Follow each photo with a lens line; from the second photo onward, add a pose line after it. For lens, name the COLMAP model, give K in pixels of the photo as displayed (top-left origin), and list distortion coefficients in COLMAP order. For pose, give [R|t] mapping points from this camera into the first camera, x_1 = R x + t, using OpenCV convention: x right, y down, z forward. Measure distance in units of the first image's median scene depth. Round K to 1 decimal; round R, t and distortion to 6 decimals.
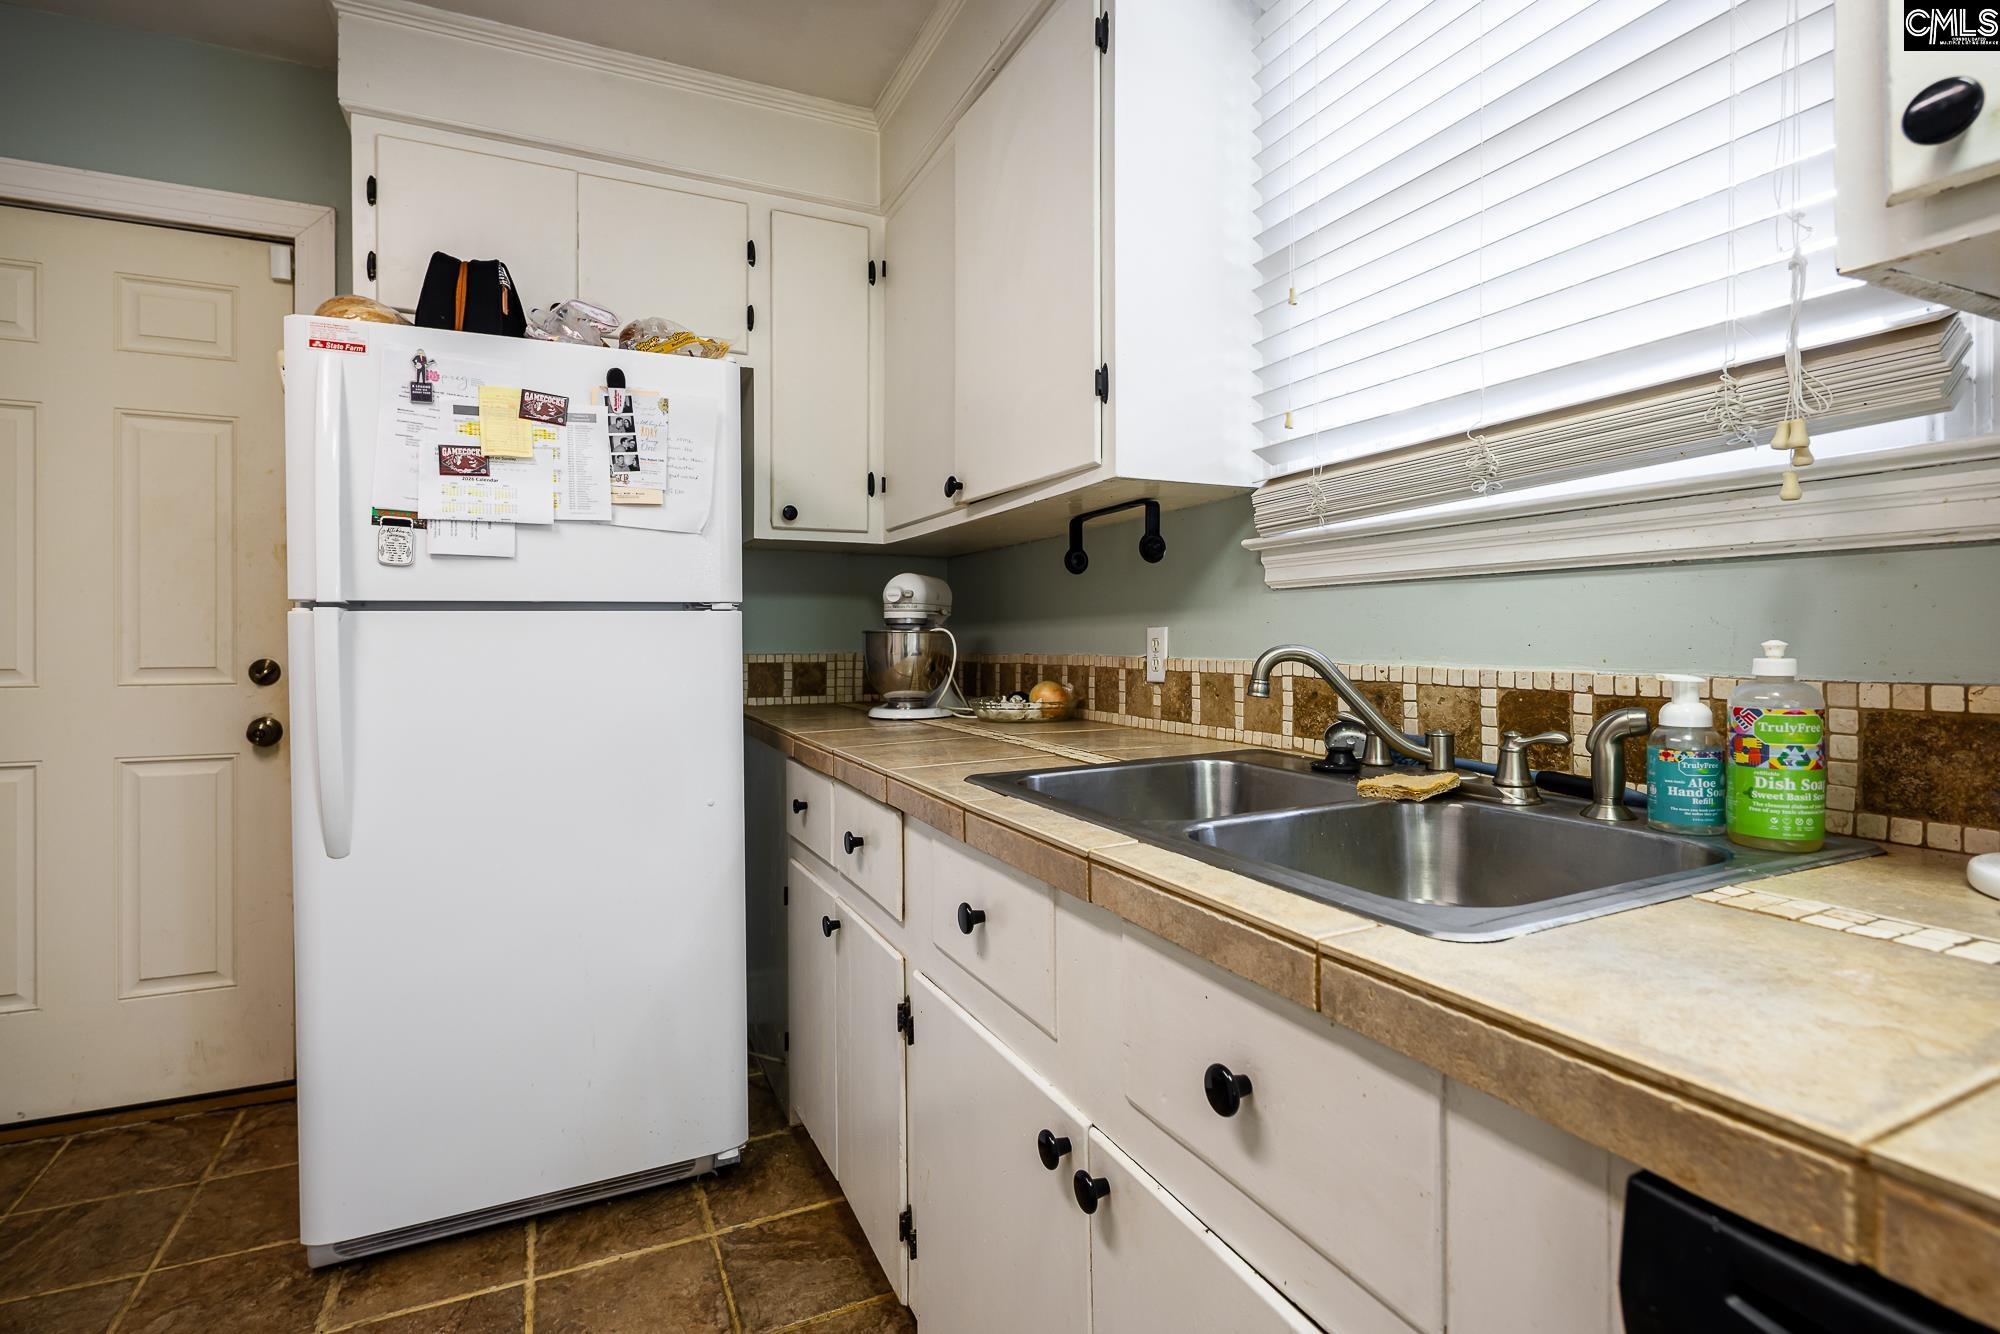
lens RADIAL K [[964.9, 0, 998.2], [0, 964.9, 640.7], [0, 0, 1]] dist [-0.002032, -0.001800]
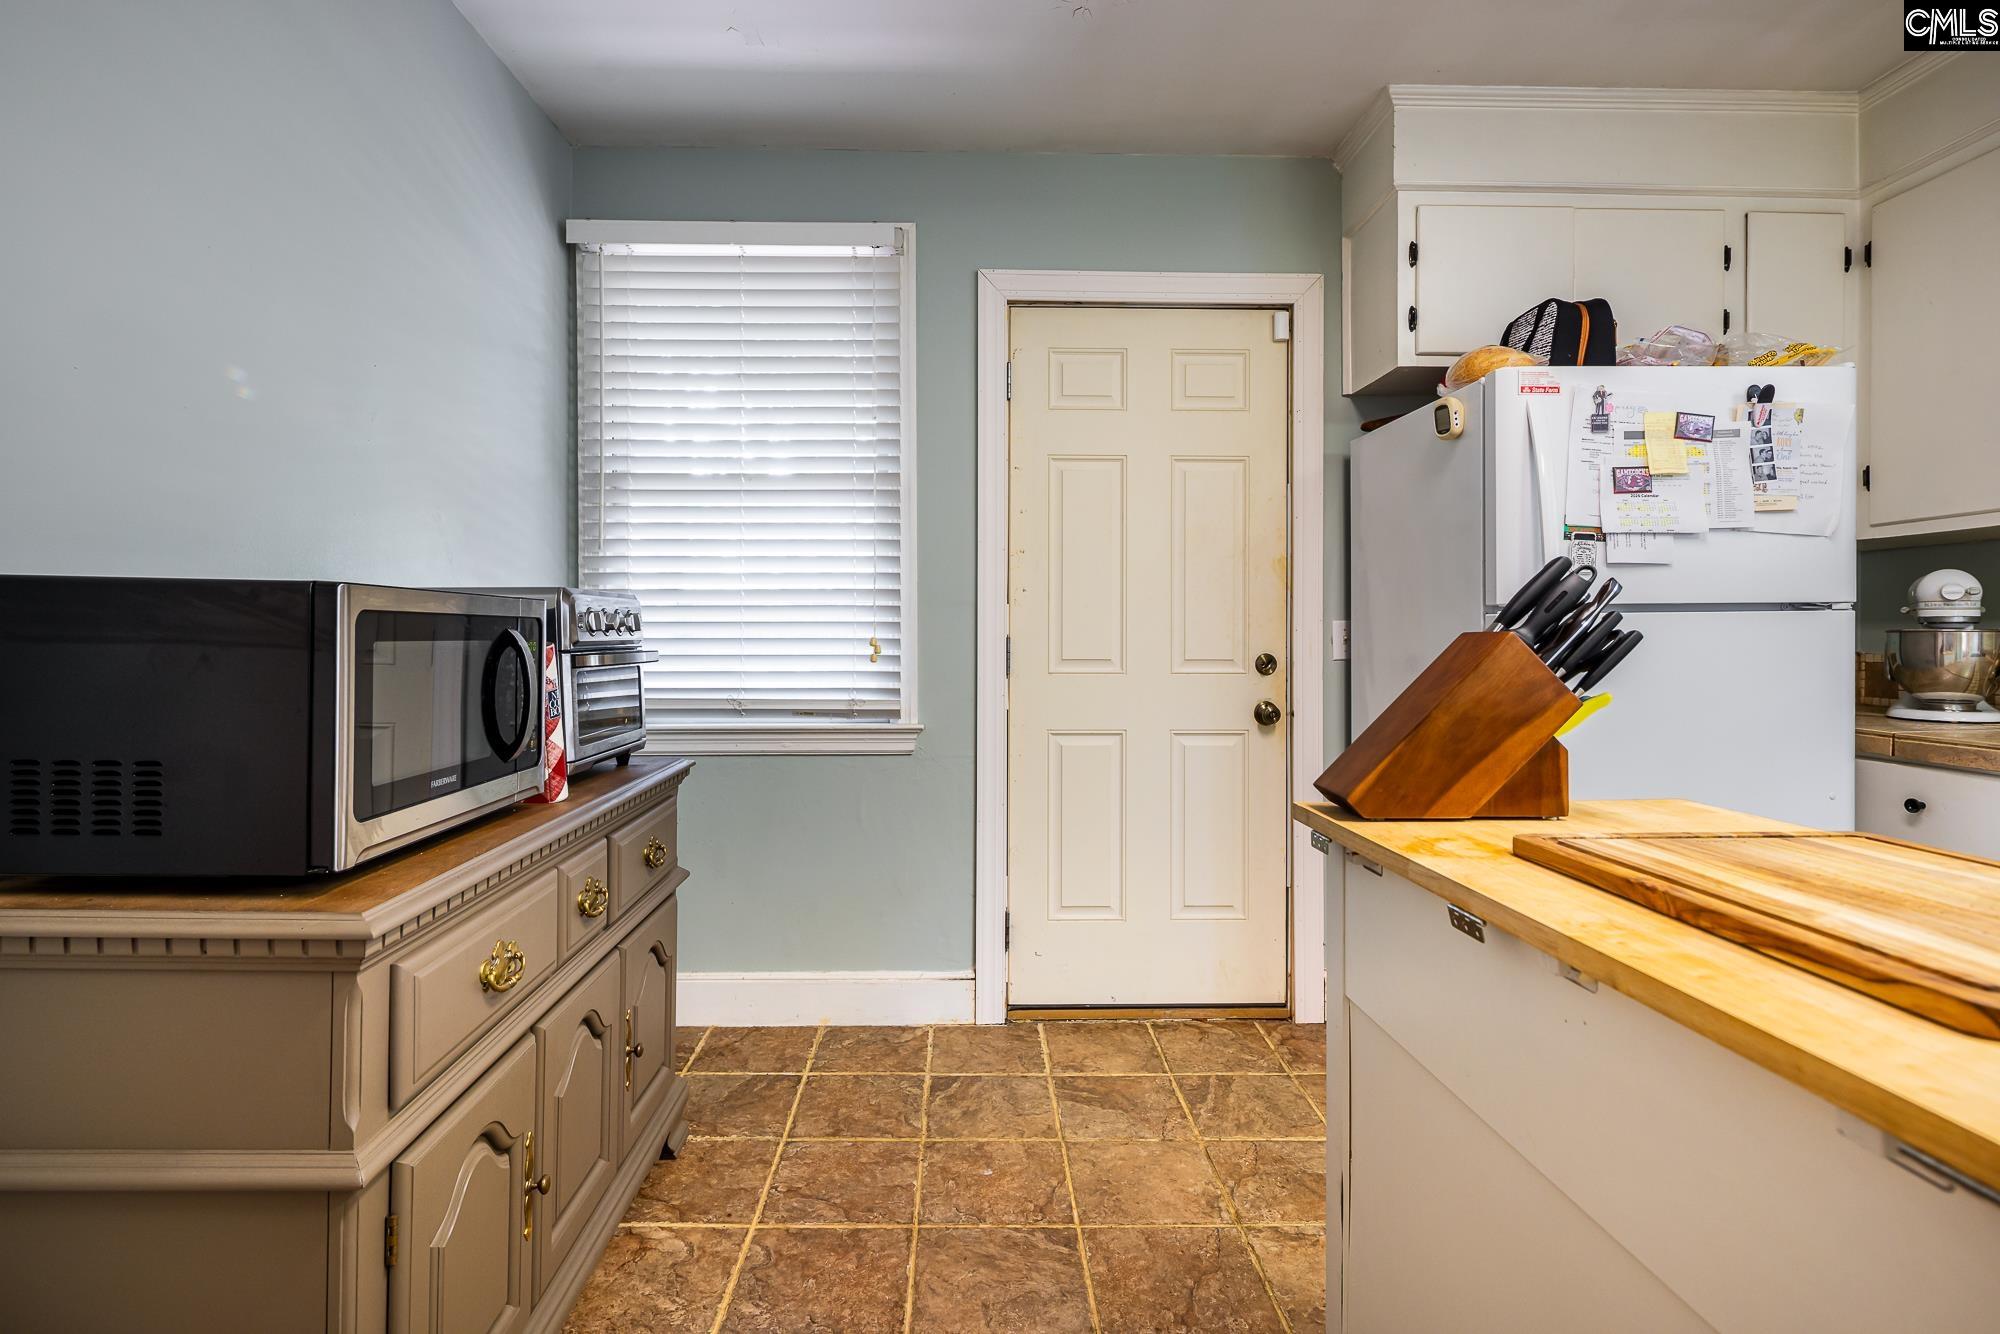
lens RADIAL K [[964.9, 0, 998.2], [0, 964.9, 640.7], [0, 0, 1]] dist [-0.002032, -0.001800]
pose [[0.915104, 0.003153, -0.403205, -0.725782], [-0.002734, 0.999995, 0.001615, 0.002185], [0.403208, -0.000375, 0.915108, -0.313464]]
